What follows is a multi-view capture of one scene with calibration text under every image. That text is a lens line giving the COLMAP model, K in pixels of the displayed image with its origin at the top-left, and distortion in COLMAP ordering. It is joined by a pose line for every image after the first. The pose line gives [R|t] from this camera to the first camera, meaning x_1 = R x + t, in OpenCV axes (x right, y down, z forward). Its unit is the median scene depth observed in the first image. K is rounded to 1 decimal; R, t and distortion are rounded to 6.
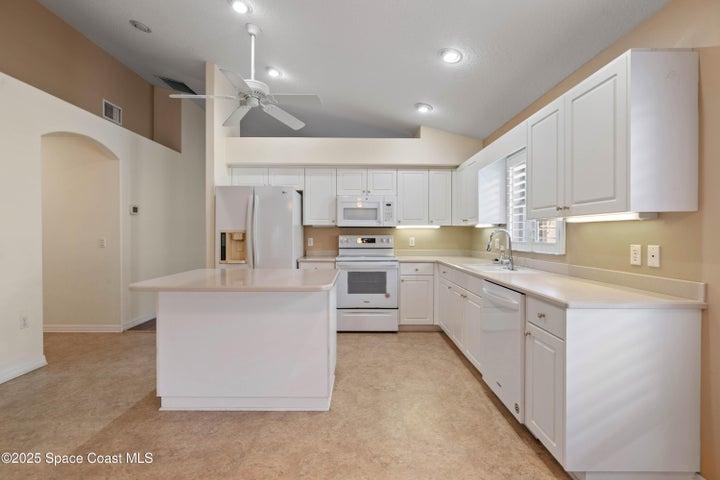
lens RADIAL K [[331.2, 0, 358.9], [0, 331.2, 234.7], [0, 0, 1]] dist [0.000462, 0.000145]
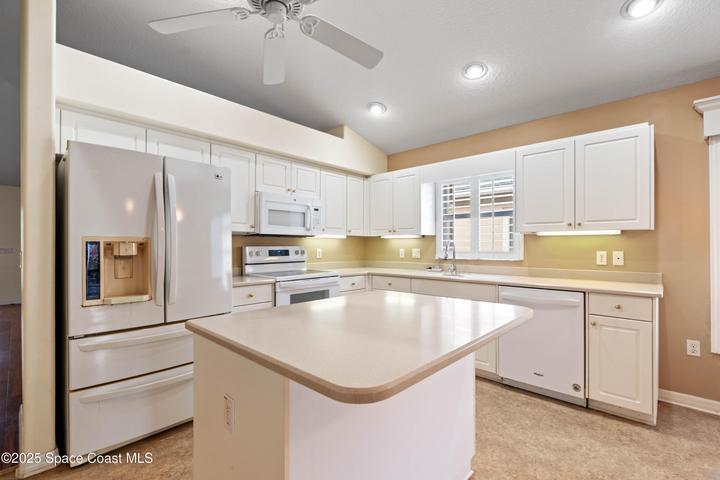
lens RADIAL K [[329.0, 0, 358.8], [0, 329.0, 243.8], [0, 0, 1]] dist [0.001420, 0.000334]
pose [[0.679519, 0.001582, 0.733656, -0.489185], [0.002237, 0.999989, -0.004228, 0.000091], [-0.733655, 0.004514, 0.679508, 0.392779]]
